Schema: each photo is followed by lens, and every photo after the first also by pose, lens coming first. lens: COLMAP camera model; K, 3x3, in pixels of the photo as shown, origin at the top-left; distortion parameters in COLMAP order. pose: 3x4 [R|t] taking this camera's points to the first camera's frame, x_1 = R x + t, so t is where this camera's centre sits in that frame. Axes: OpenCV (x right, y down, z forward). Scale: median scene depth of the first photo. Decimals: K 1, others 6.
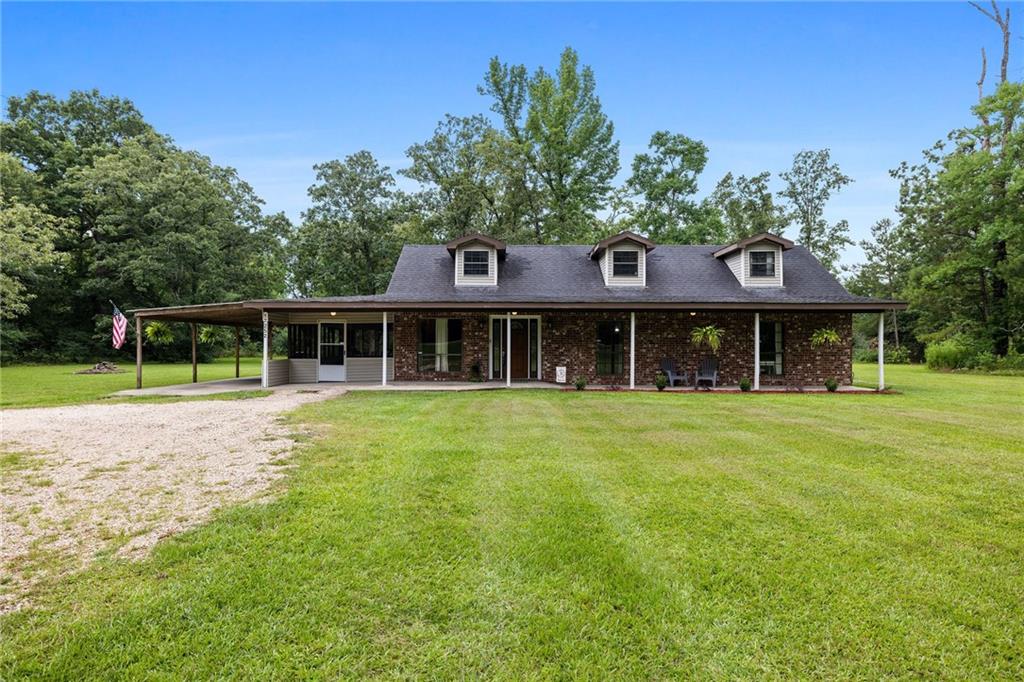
lens RADIAL K [[577.7, 0, 509.5], [0, 577.7, 340.7], [0, 0, 1]] dist [-0.003802, -0.000422]
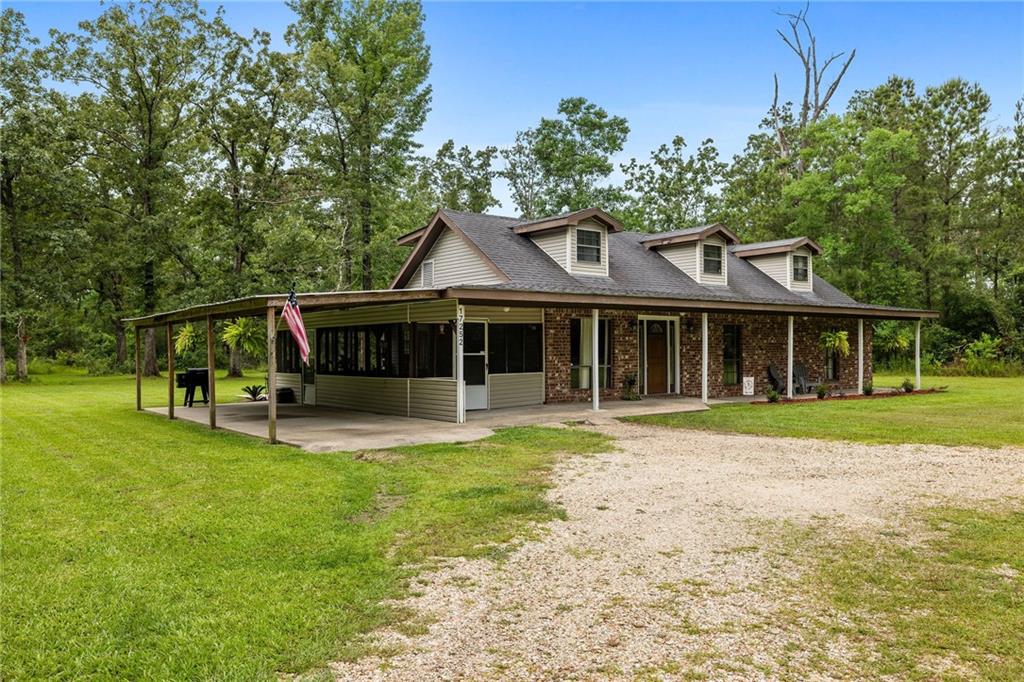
lens RADIAL K [[782.1, 0, 512.3], [0, 782.1, 341.4], [0, 0, 1]] dist [-0.002888, -0.001052]
pose [[0.787342, -0.001352, 0.616516, -0.824003], [0.004037, 0.999987, -0.002963, -0.005938], [-0.616504, 0.004822, 0.787337, 0.262535]]
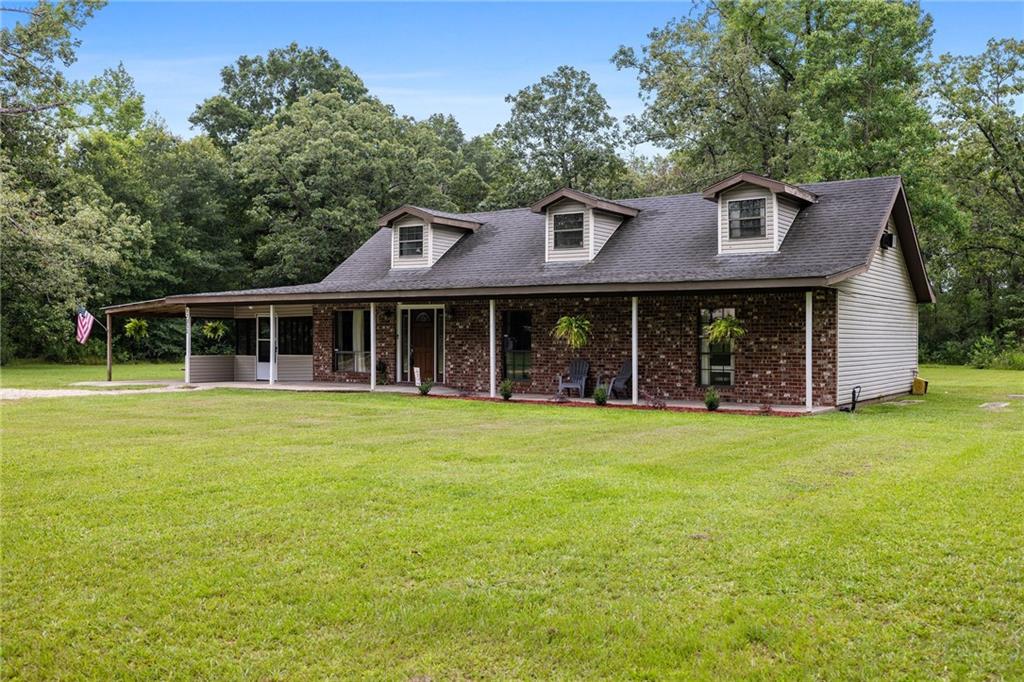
lens RADIAL K [[978.2, 0, 508.6], [0, 978.2, 340.6], [0, 0, 1]] dist [-0.022589, 0.000000]
pose [[0.834268, 0.001702, -0.551357, 0.873096], [0.000747, 0.999991, 0.004216, 0.000793], [0.551359, -0.003929, 0.834259, -0.086559]]
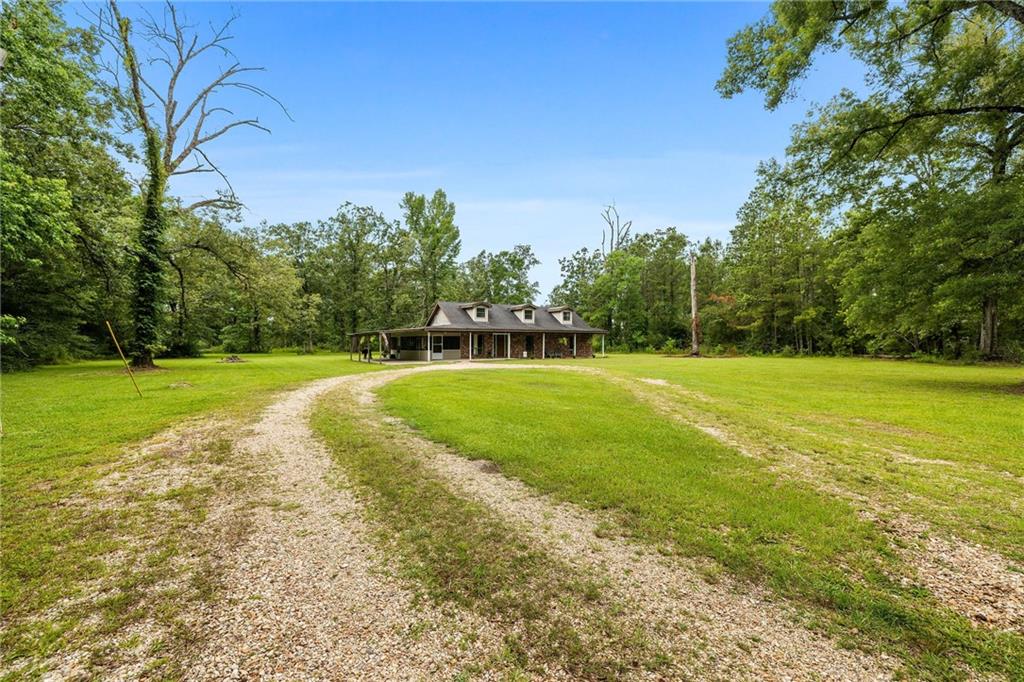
lens RADIAL K [[431.7, 0, 512.5], [0, 431.7, 338.3], [0, 0, 1]] dist [0.000998, -0.000474]
pose [[0.836569, 0.001559, 0.547859, -1.050838], [0.000468, 0.999994, -0.003560, -0.013774], [-0.547861, 0.003235, 0.836563, -0.718961]]
